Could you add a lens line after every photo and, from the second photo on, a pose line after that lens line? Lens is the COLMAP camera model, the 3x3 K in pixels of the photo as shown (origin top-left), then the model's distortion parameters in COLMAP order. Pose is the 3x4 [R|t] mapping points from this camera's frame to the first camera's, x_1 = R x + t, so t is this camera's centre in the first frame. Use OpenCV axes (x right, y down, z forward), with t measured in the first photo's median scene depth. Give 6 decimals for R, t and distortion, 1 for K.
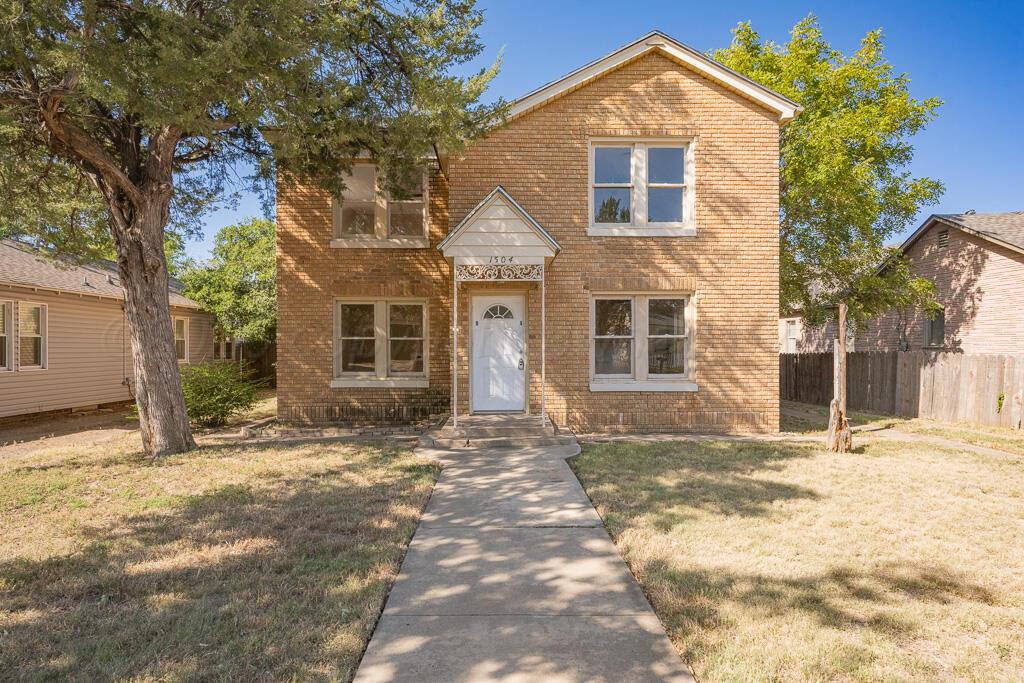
lens RADIAL K [[562.2, 0, 512.0], [0, 562.2, 341.5], [0, 0, 1]] dist [-0.002476, -0.000467]
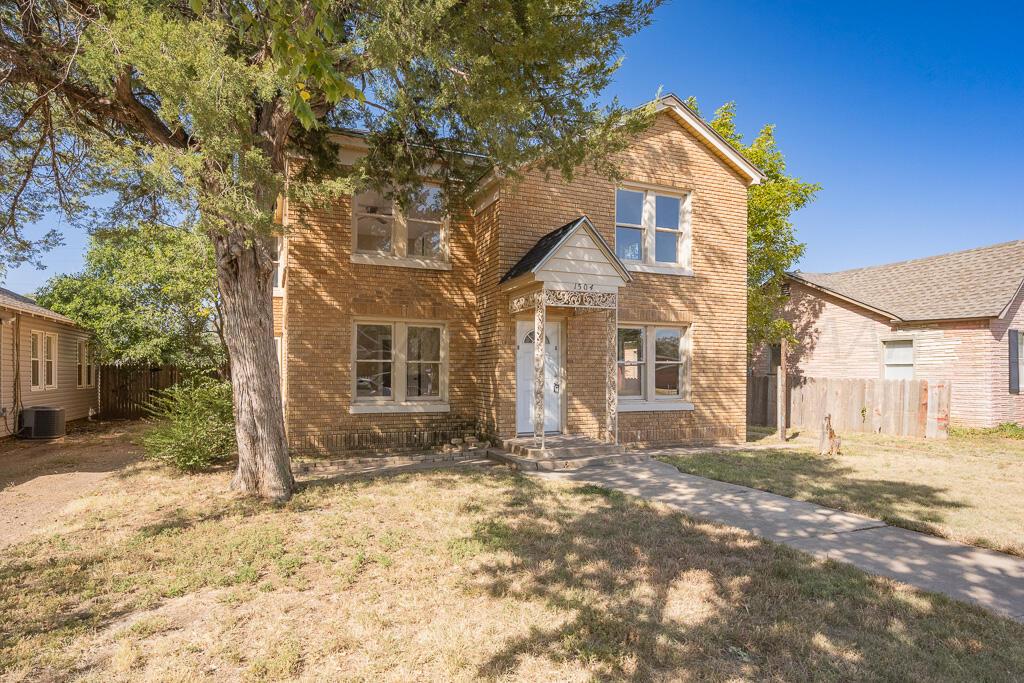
lens RADIAL K [[523.4, 0, 511.2], [0, 523.4, 367.3], [0, 0, 1]] dist [0.000713, -0.000559]
pose [[0.943650, 0.007648, 0.330856, -0.374238], [-0.007313, 0.999971, -0.002260, 0.005500], [-0.330863, -0.000287, 0.943679, 0.101525]]
